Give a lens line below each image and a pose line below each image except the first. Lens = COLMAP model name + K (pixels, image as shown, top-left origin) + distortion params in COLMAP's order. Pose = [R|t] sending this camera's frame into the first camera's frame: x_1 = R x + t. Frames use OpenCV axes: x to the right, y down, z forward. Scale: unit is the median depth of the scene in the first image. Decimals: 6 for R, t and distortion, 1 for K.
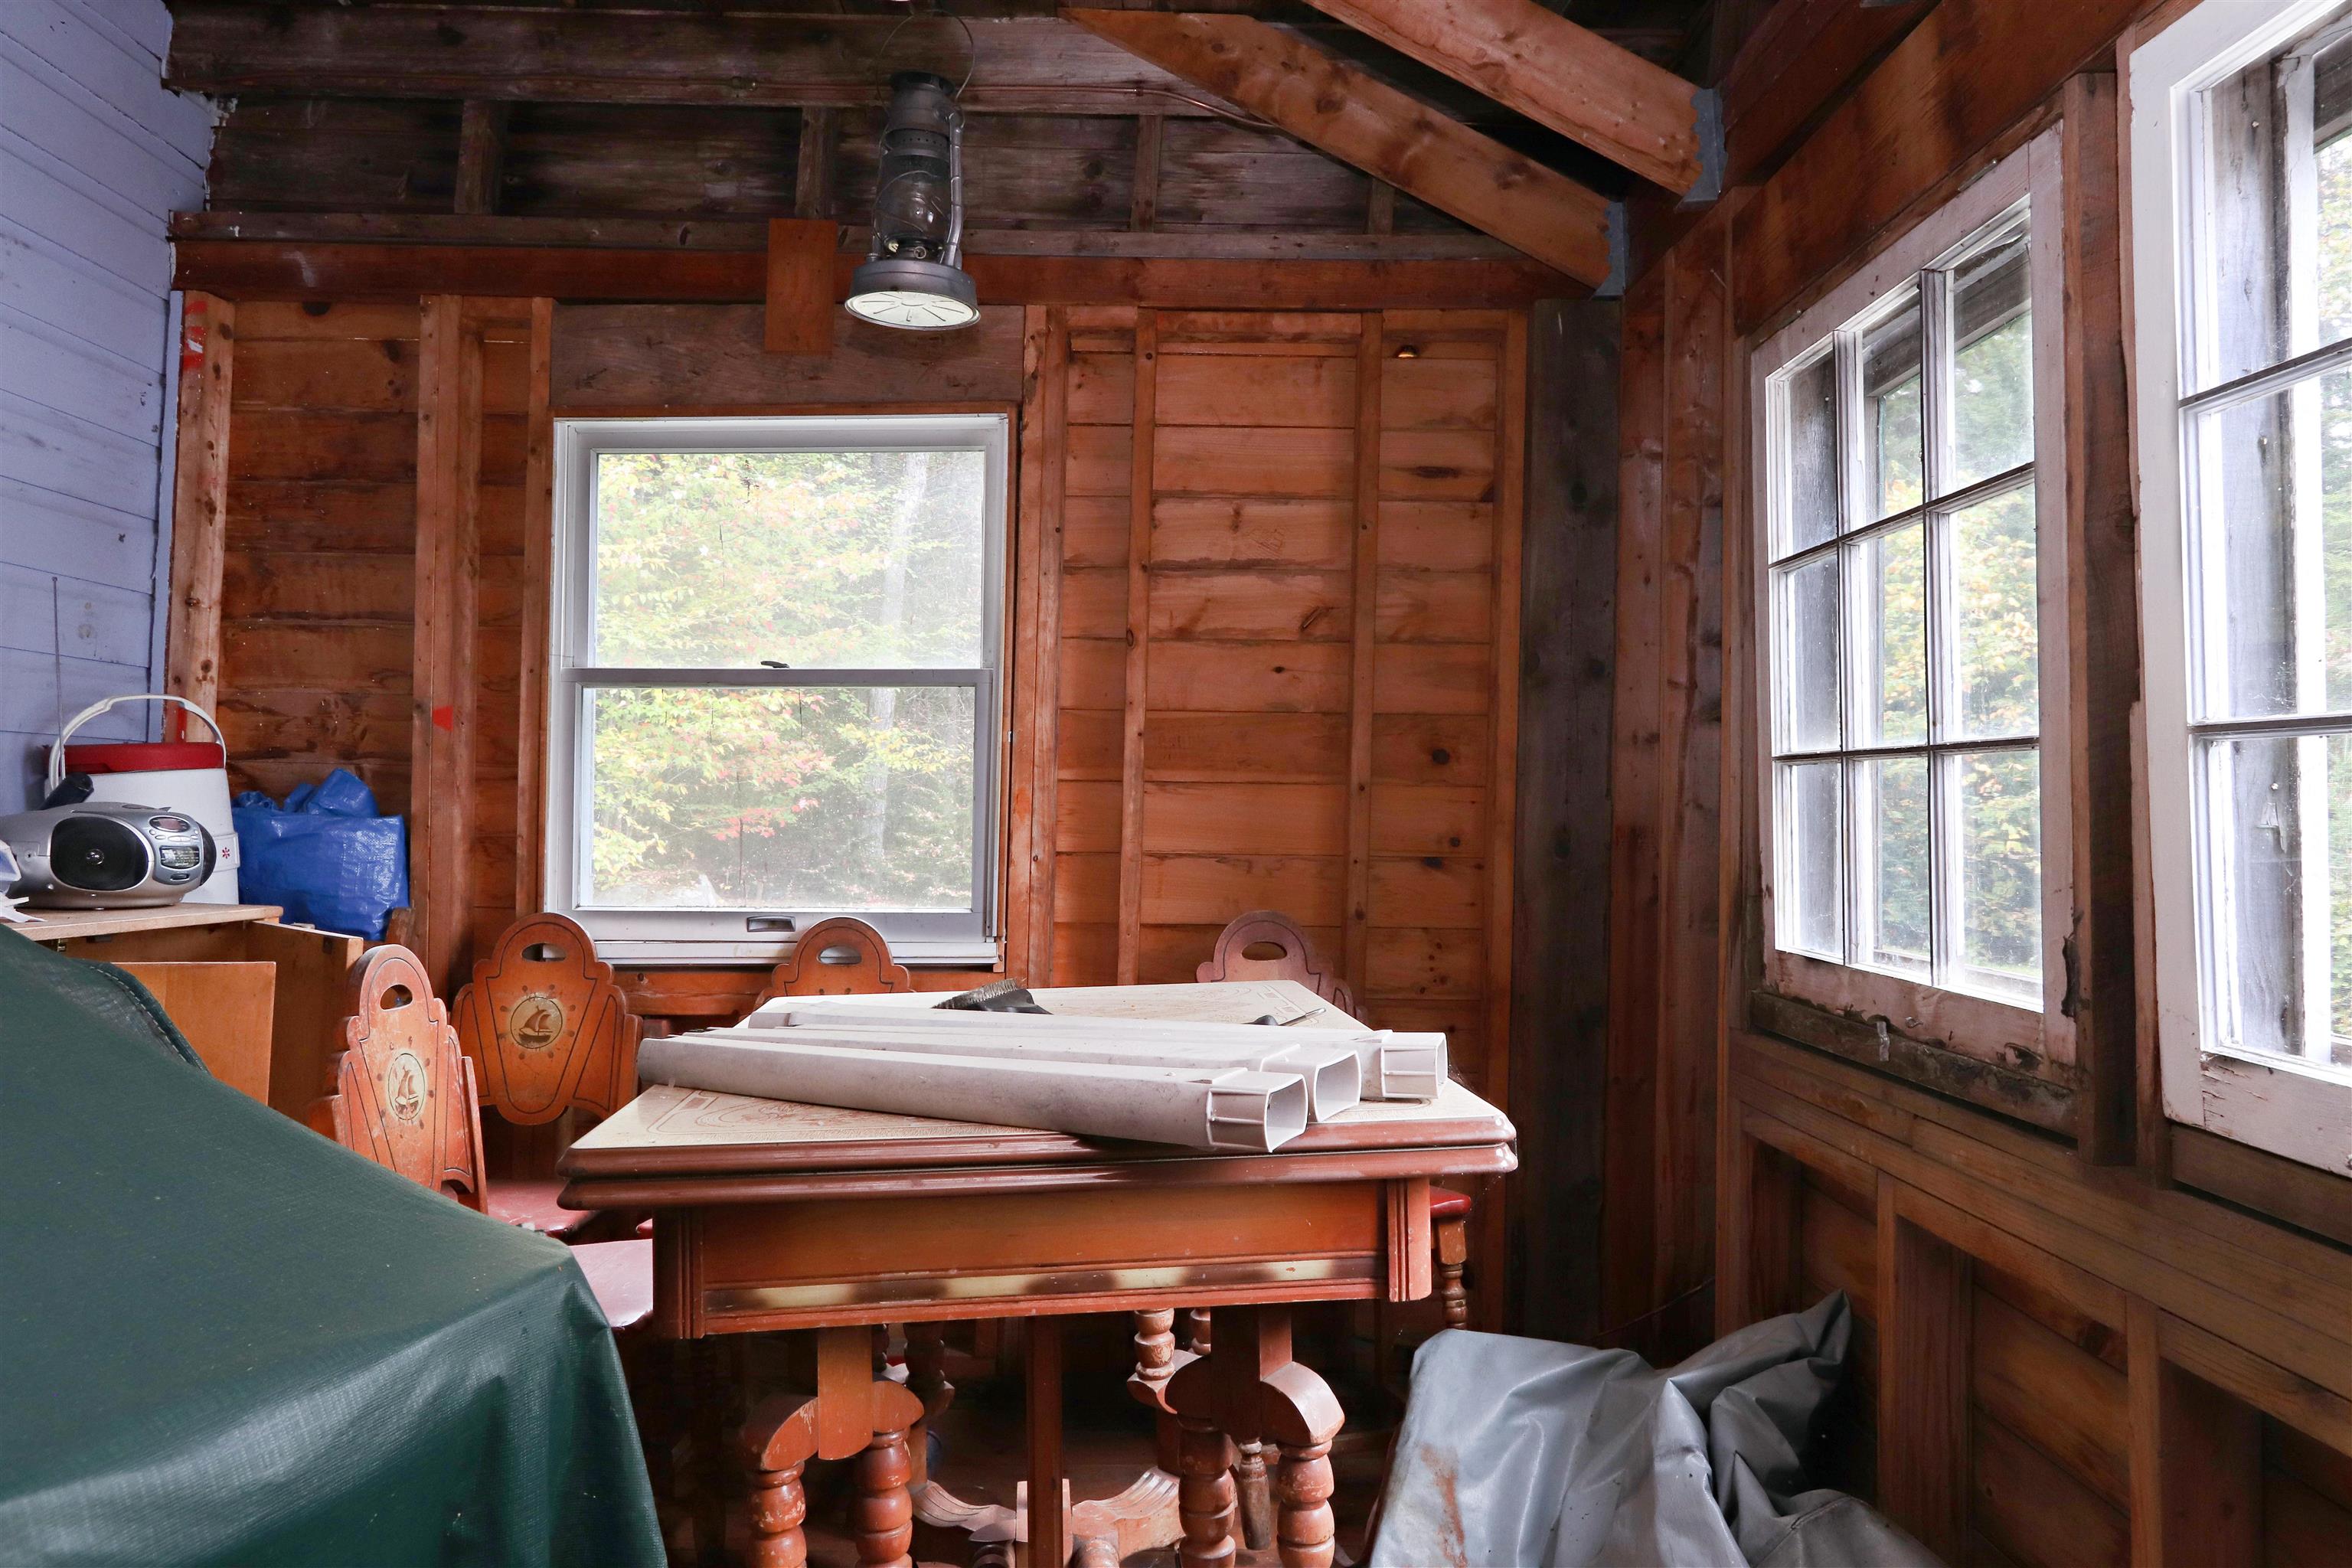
lens RADIAL K [[1518.6, 0, 1175.3], [0, 1518.6, 788.3], [0, 0, 1]] dist [-0.020174, 0.001065]
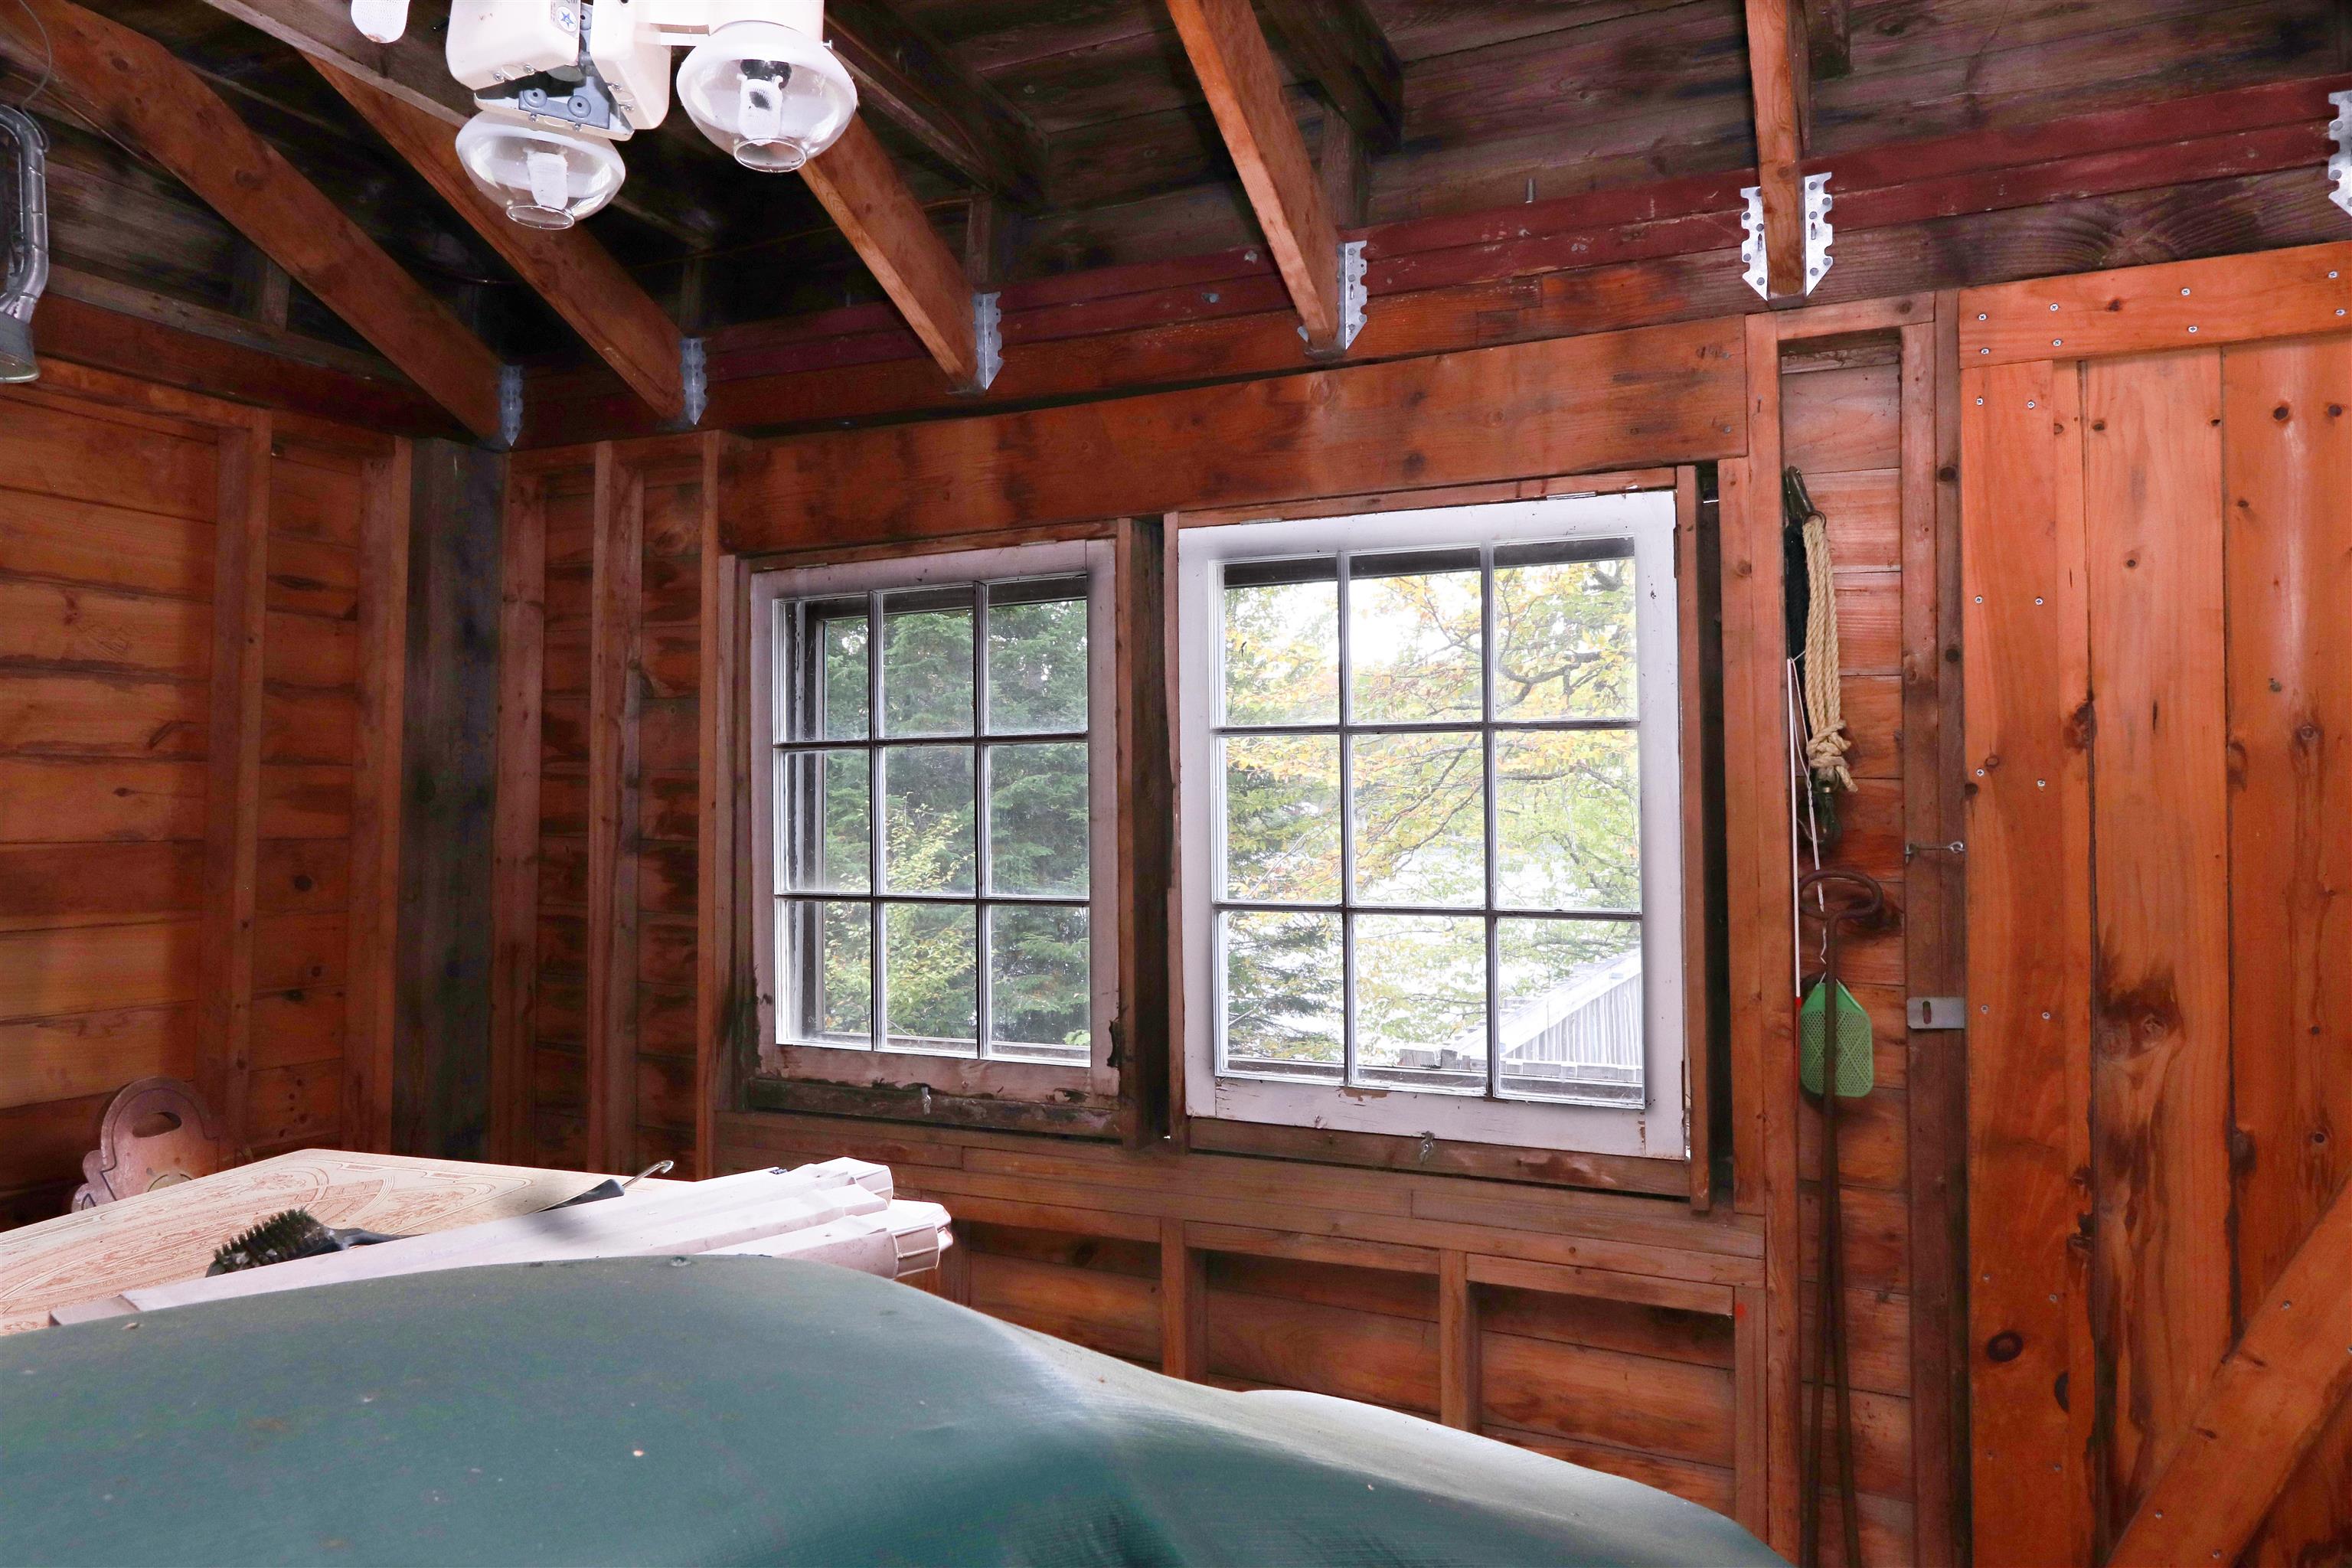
lens RADIAL K [[1518.6, 0, 1179.9], [0, 1518.6, 778.0], [0, 0, 1]] dist [-0.020174, 0.001065]
pose [[0.418880, 0.003305, 0.908035, -0.468085], [0.002348, 0.999986, -0.004722, -0.083626], [-0.908038, 0.004110, 0.418867, 0.109335]]
